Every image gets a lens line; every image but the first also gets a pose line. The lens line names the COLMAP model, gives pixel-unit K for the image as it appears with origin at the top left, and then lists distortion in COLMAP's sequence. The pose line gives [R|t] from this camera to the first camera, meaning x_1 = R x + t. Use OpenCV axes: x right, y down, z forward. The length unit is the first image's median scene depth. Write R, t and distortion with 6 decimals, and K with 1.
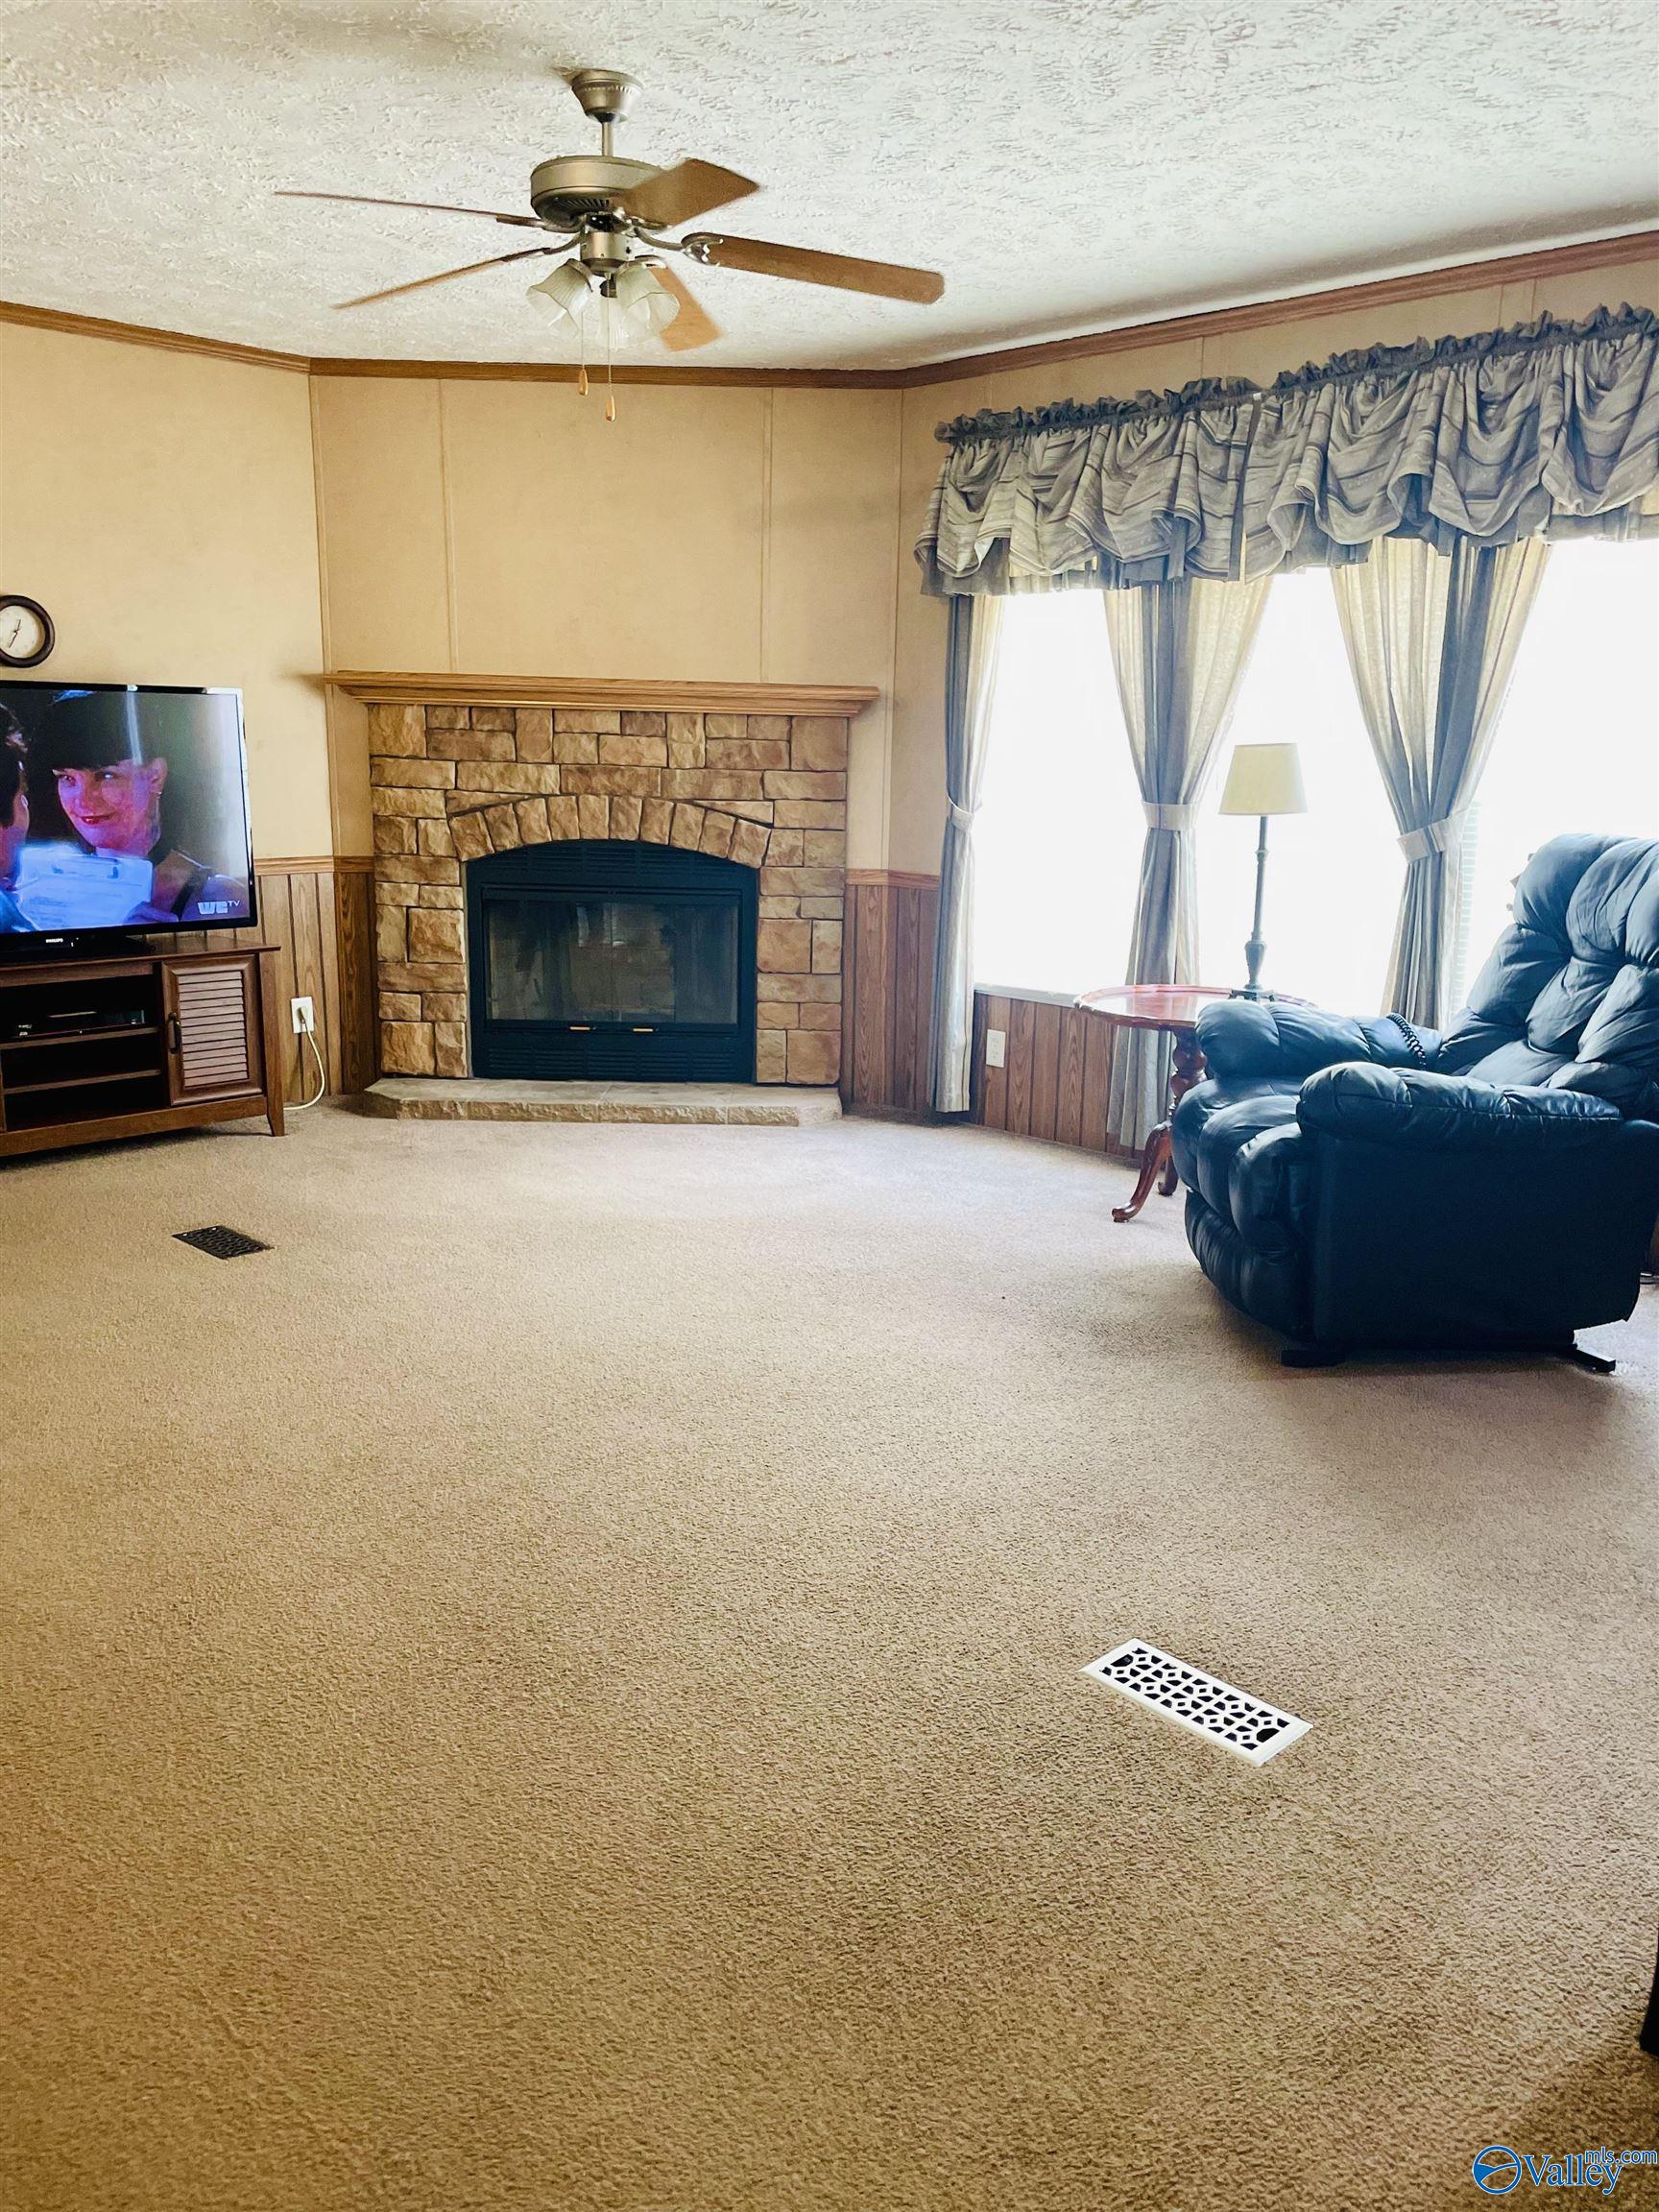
lens RADIAL K [[1679.9, 0, 829.5], [0, 1679.9, 1106.0], [0, 0, 1]] dist [0.096919, -0.133154]
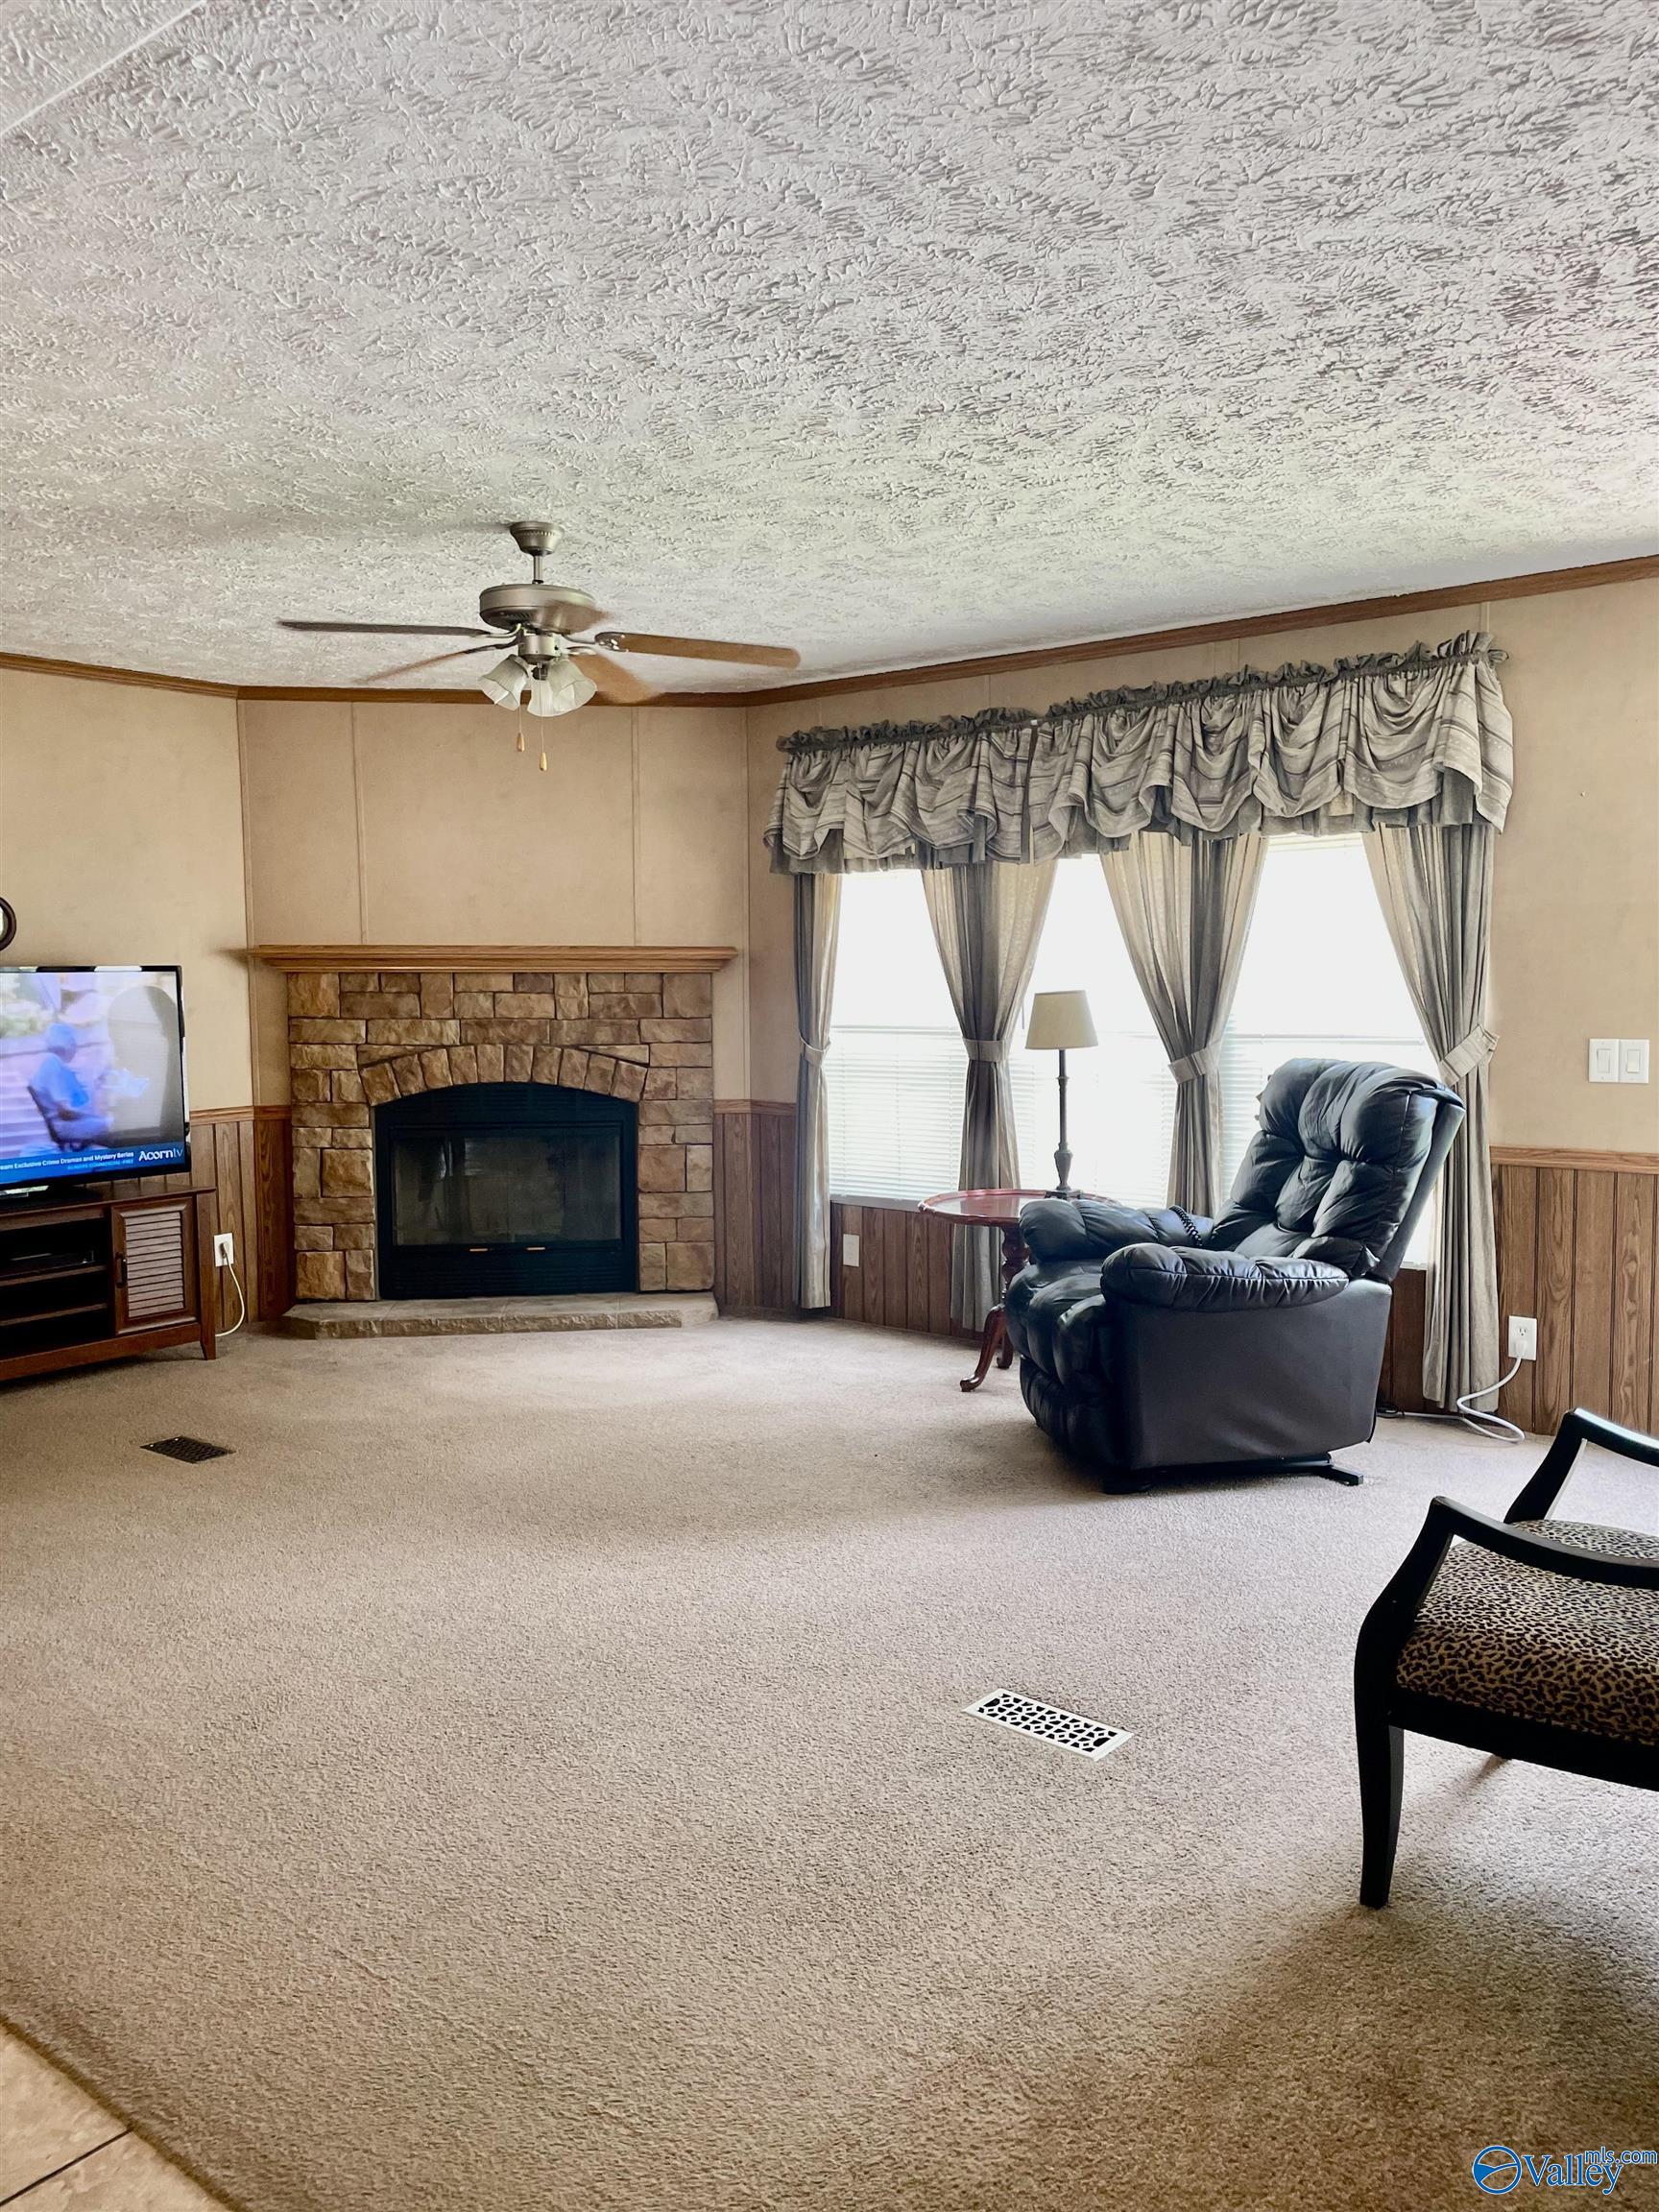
lens RADIAL K [[1679.9, 0, 829.5], [0, 1679.9, 1106.0], [0, 0, 1]] dist [0.096919, -0.133154]
pose [[0.994181, -0.033952, 0.102230, -0.035017], [0.046925, 0.990754, -0.127301, 0.015605], [-0.096963, 0.131357, 0.986582, -0.170114]]
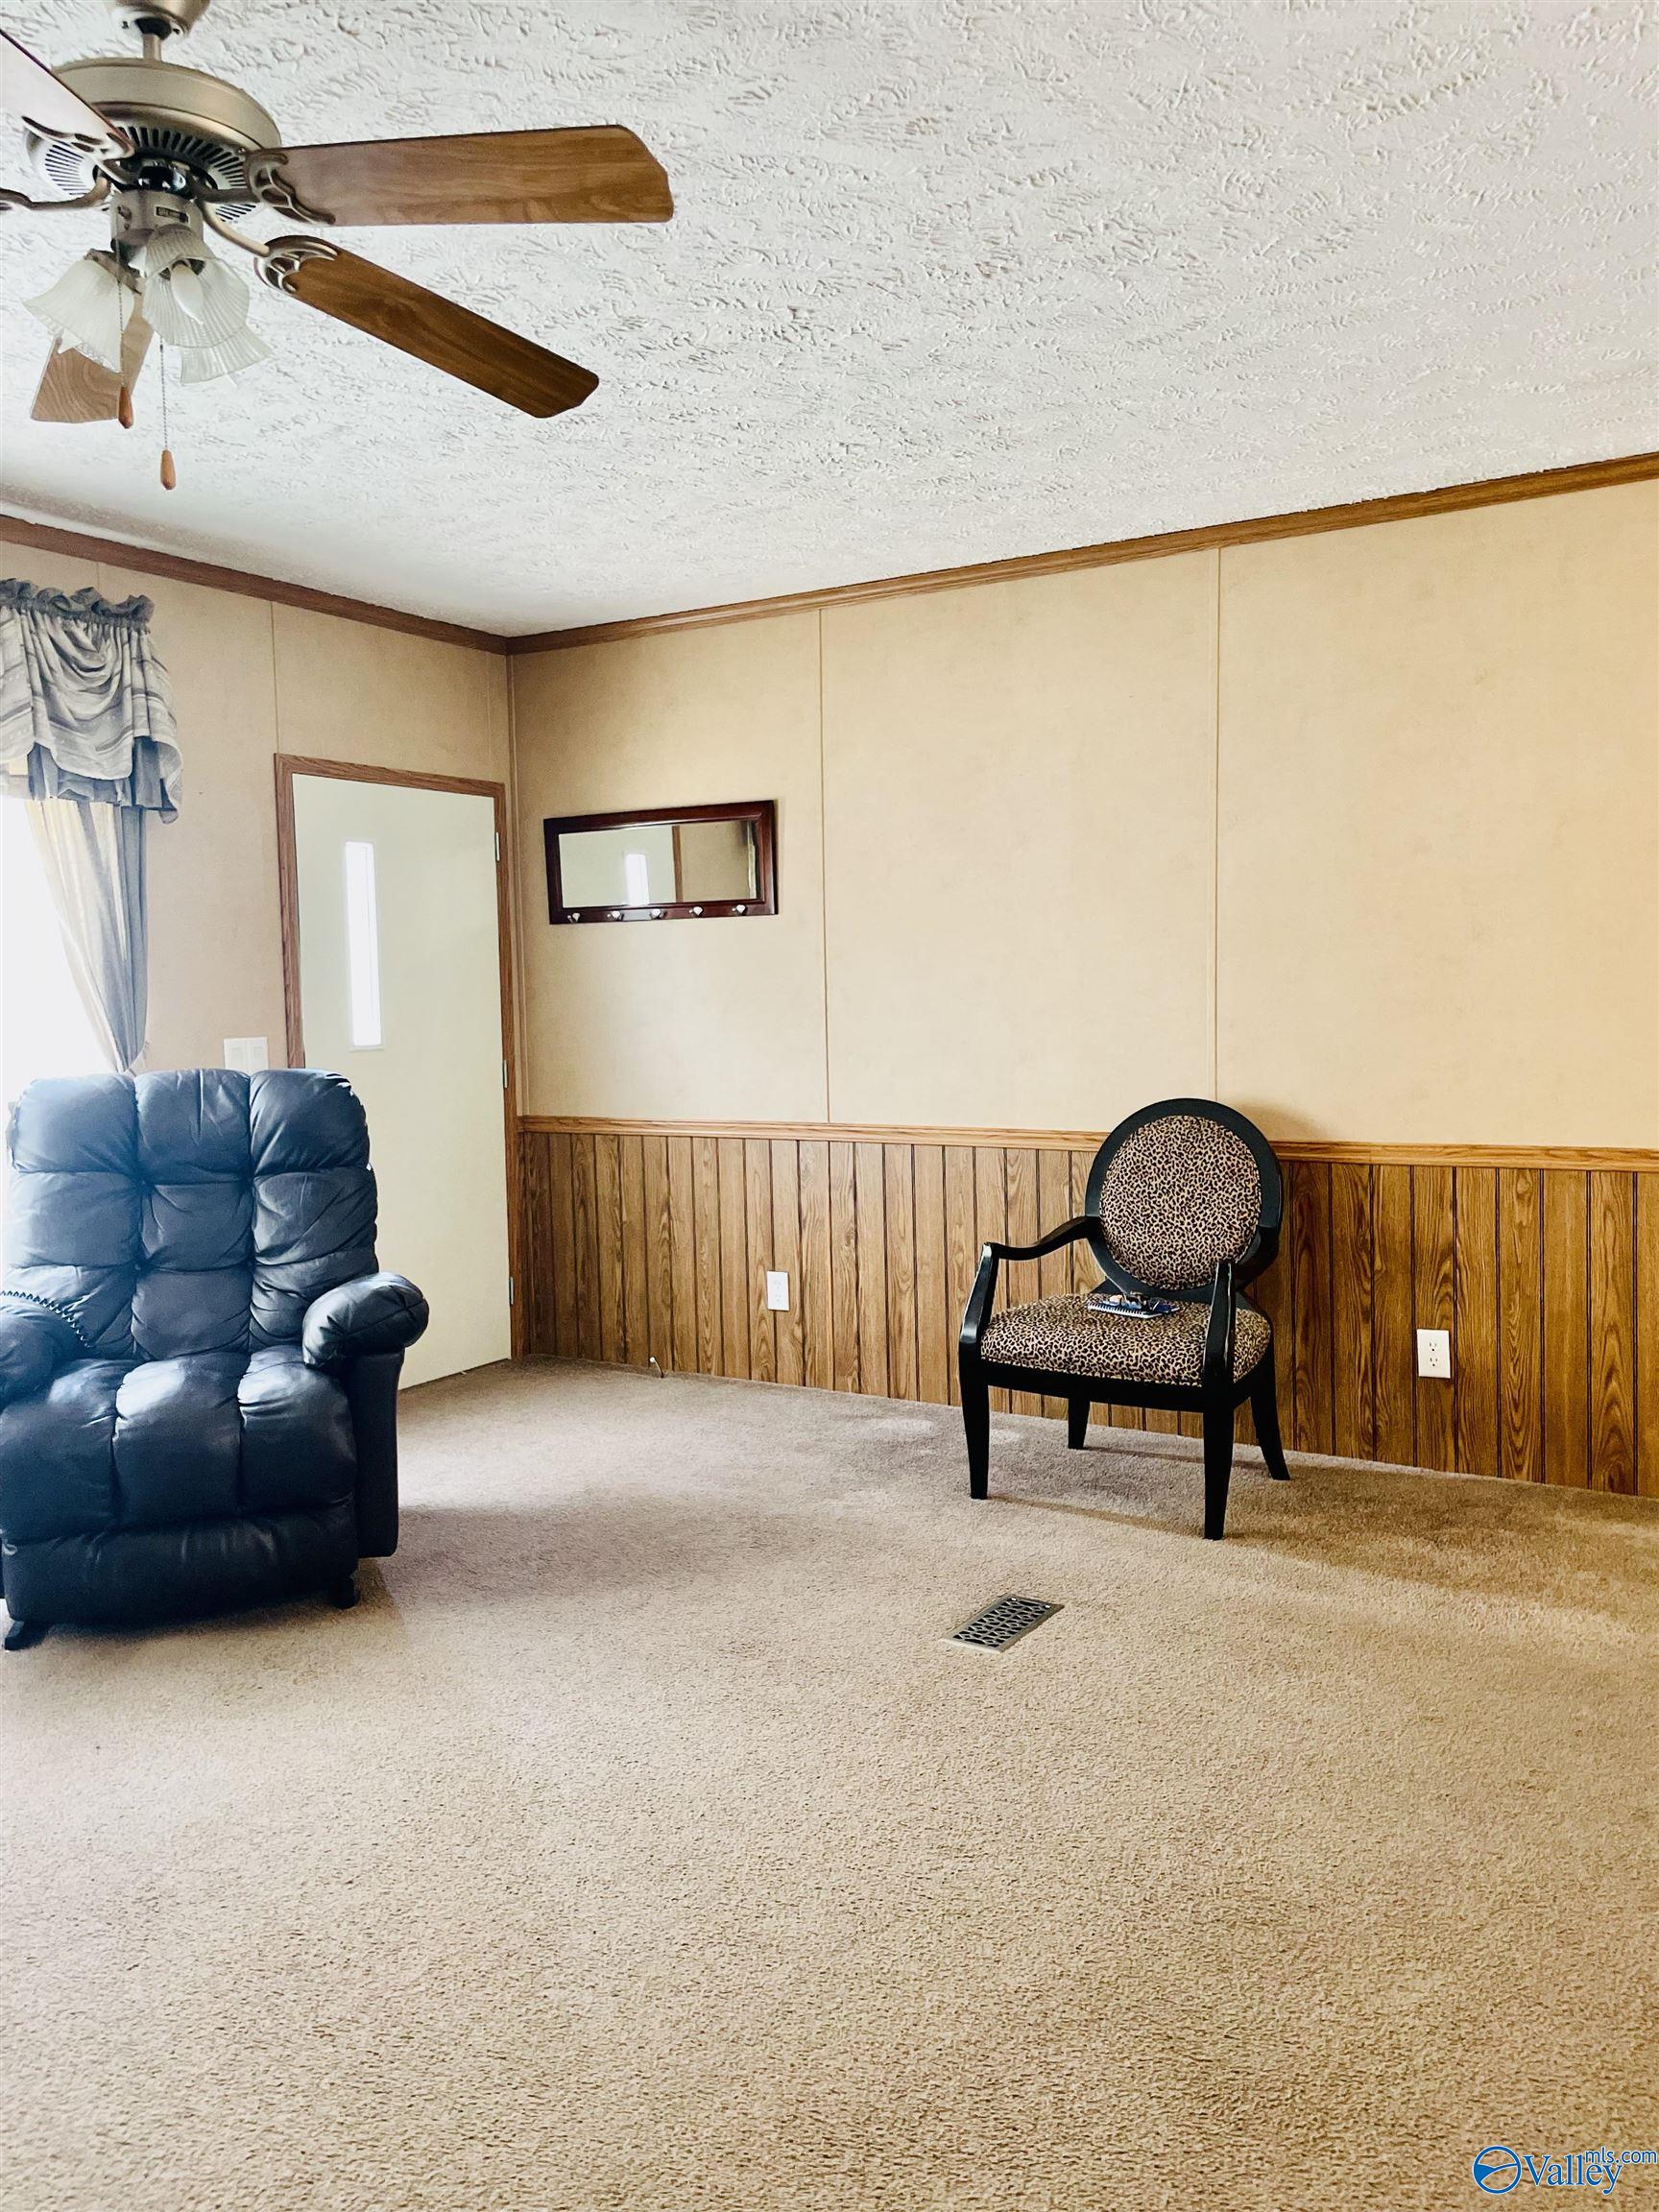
lens RADIAL K [[1679.9, 0, 829.5], [0, 1679.9, 1106.0], [0, 0, 1]] dist [0.096919, -0.133154]
pose [[-0.247379, -0.081678, 0.965470, -0.529267], [0.224520, 0.964487, 0.139123, -0.146594], [-0.942547, 0.251184, -0.220256, 0.640348]]
